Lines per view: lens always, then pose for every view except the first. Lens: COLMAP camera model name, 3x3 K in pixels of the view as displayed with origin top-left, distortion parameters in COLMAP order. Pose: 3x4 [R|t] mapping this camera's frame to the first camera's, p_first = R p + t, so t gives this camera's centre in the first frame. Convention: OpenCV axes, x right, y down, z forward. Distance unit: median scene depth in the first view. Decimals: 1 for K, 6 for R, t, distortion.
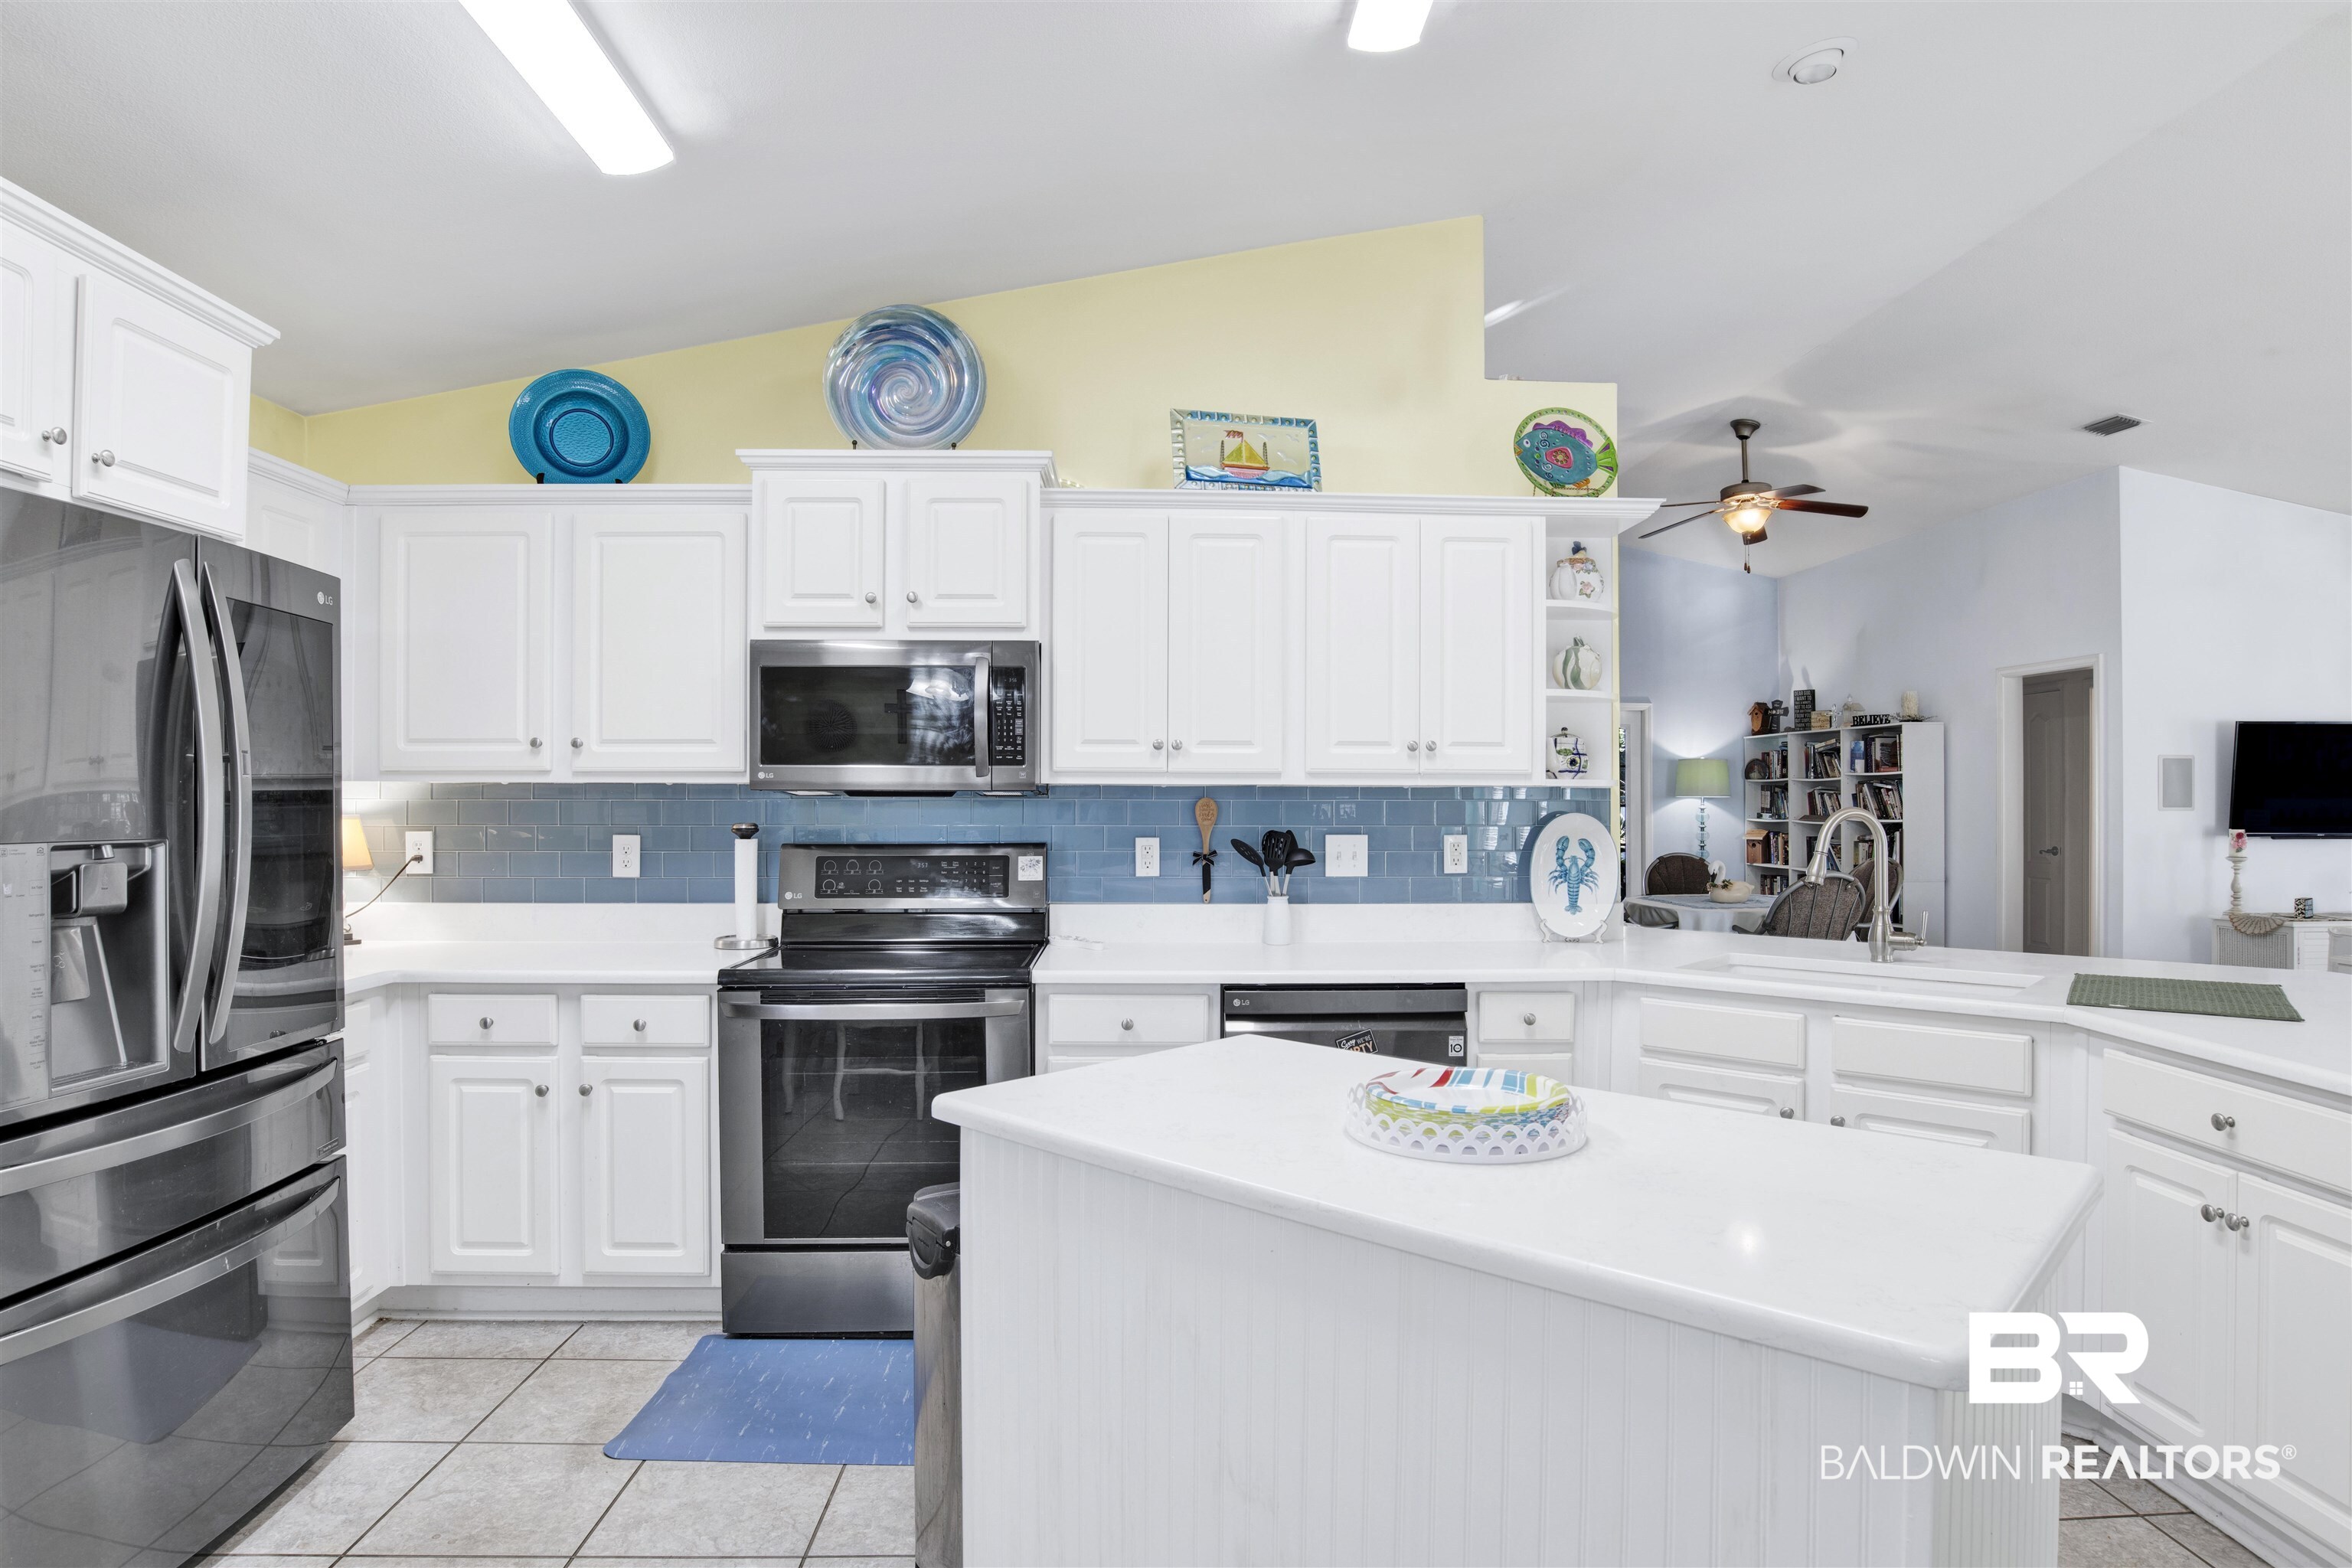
lens RADIAL K [[1284.6, 0, 1164.7], [0, 1284.6, 788.3], [0, 0, 1]] dist [-0.055146, 0.000342]
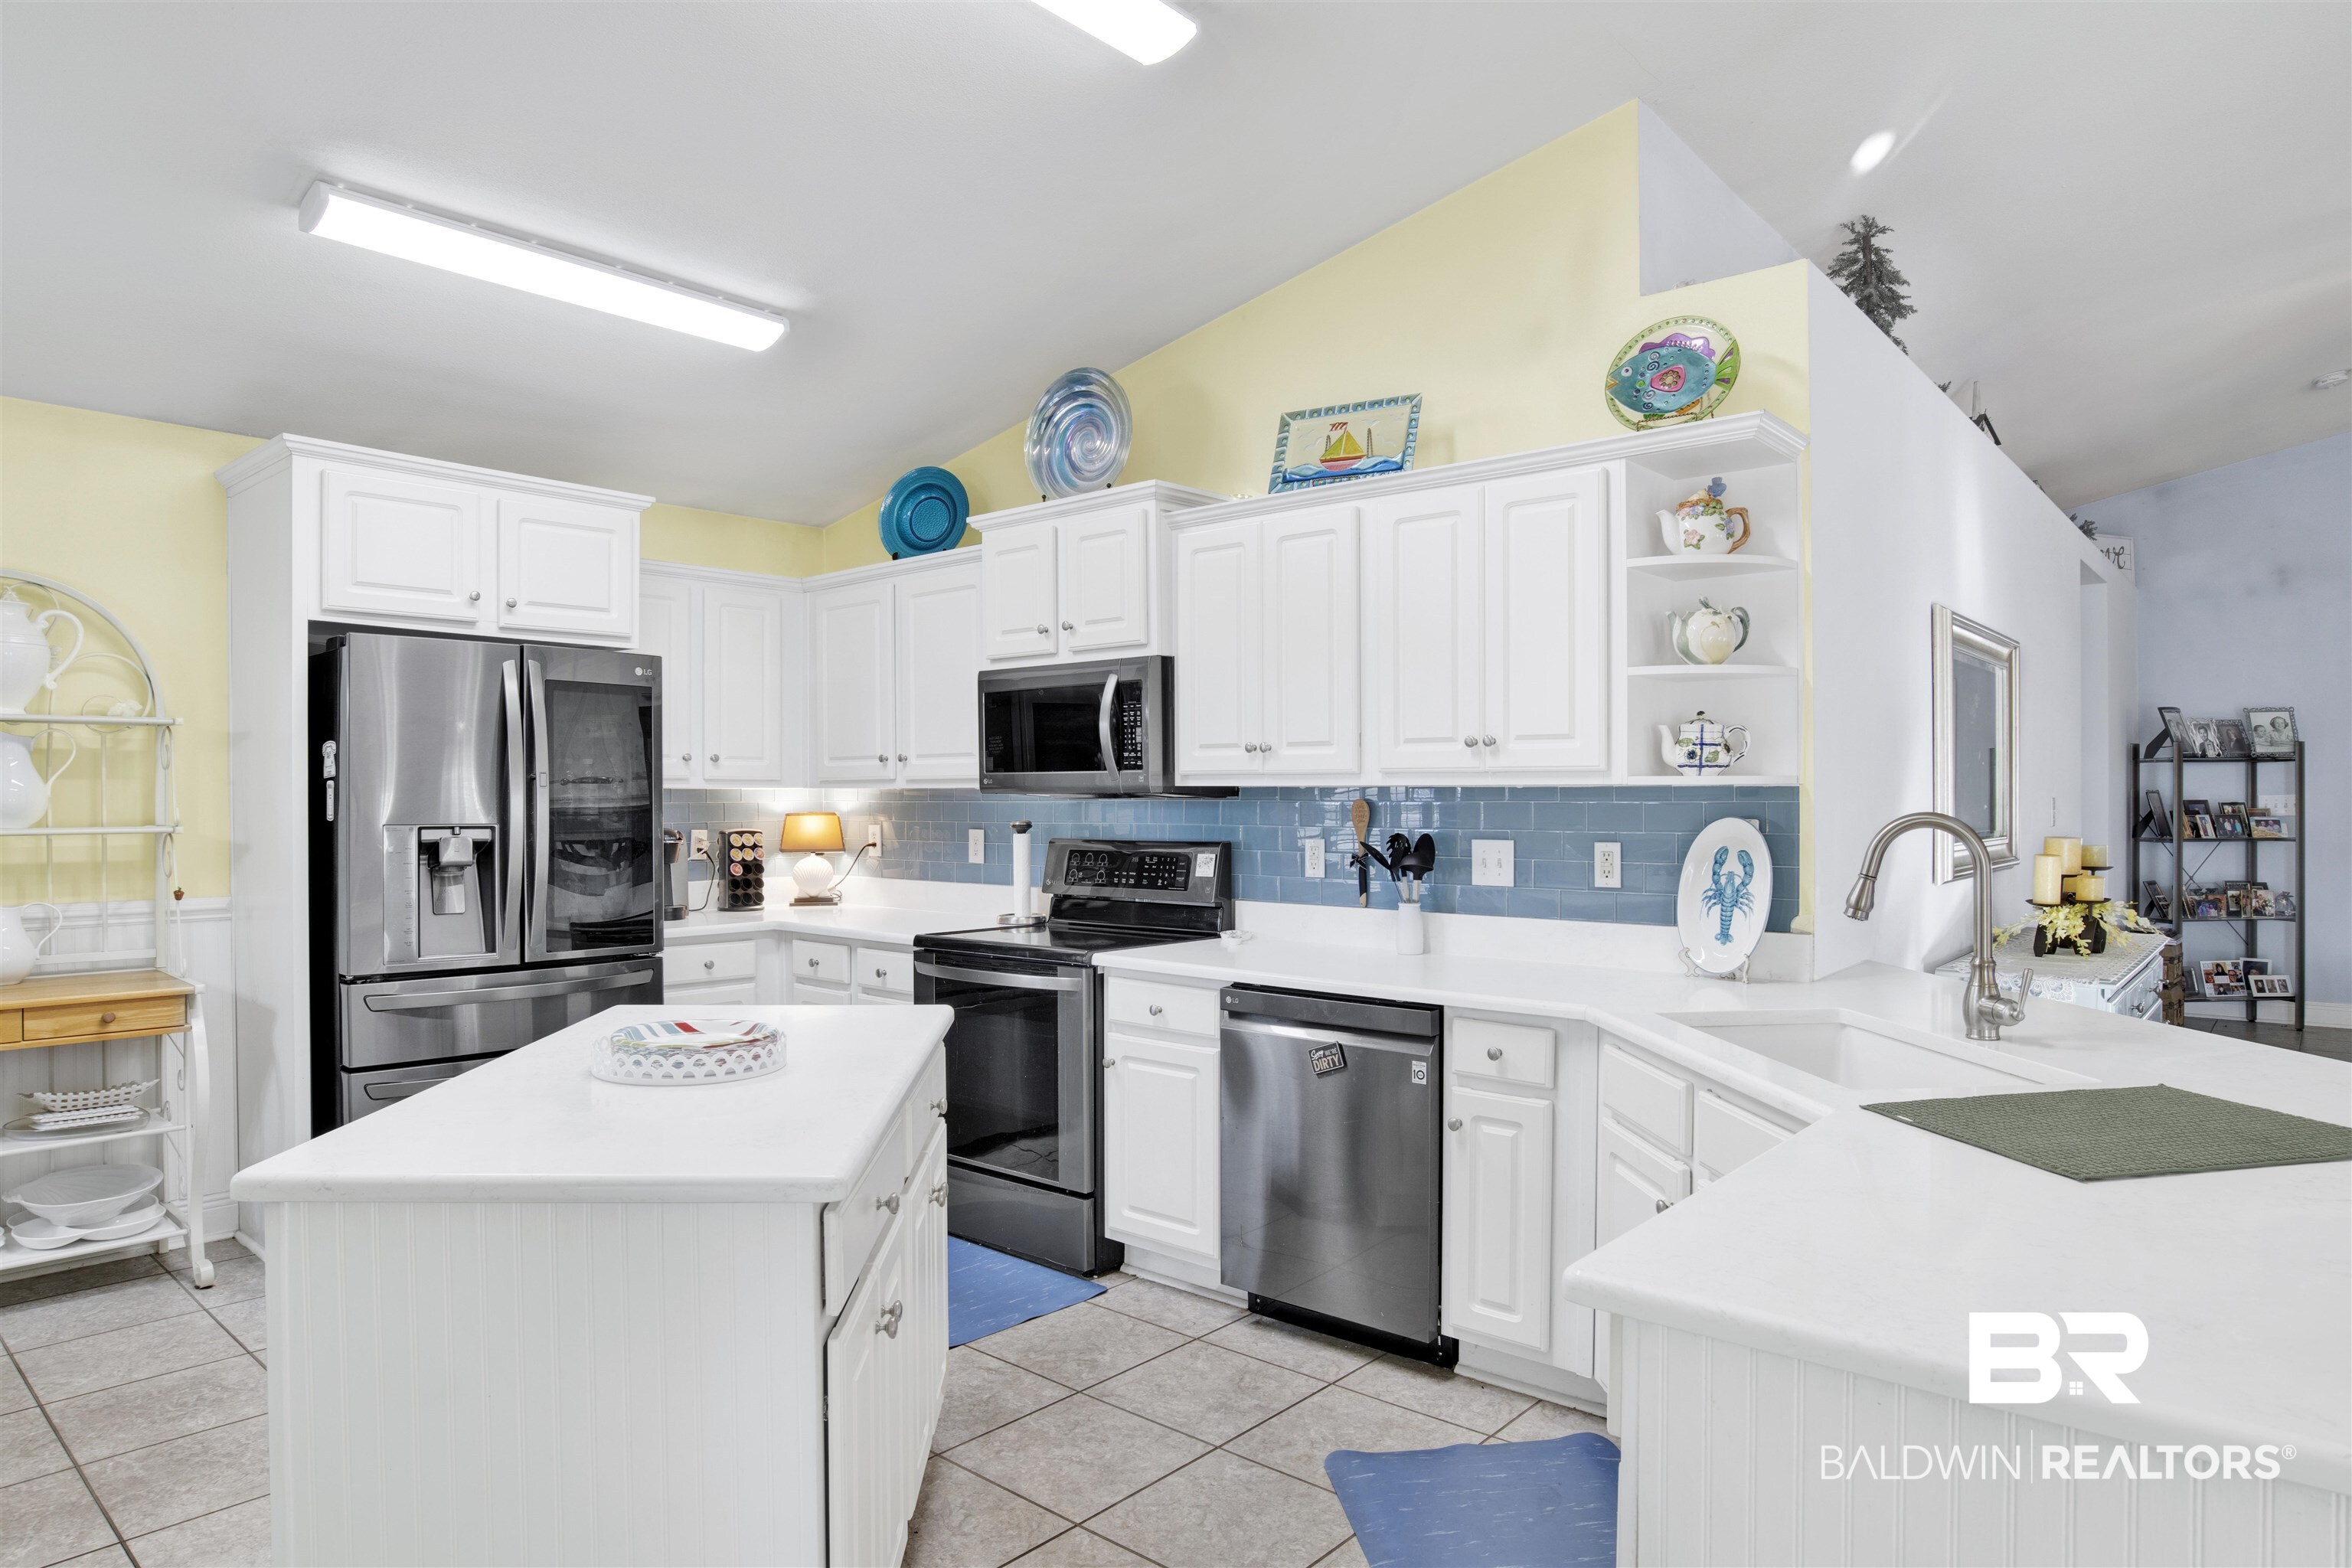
lens RADIAL K [[1362.9, 0, 1155.8], [0, 1362.9, 793.4], [0, 0, 1]] dist [-0.051373, 0.002808]
pose [[0.733649, -0.004116, -0.679516, 0.635055], [0.006453, 0.999979, 0.000910, 0.001184], [0.679498, -0.005053, 0.733660, 0.140937]]
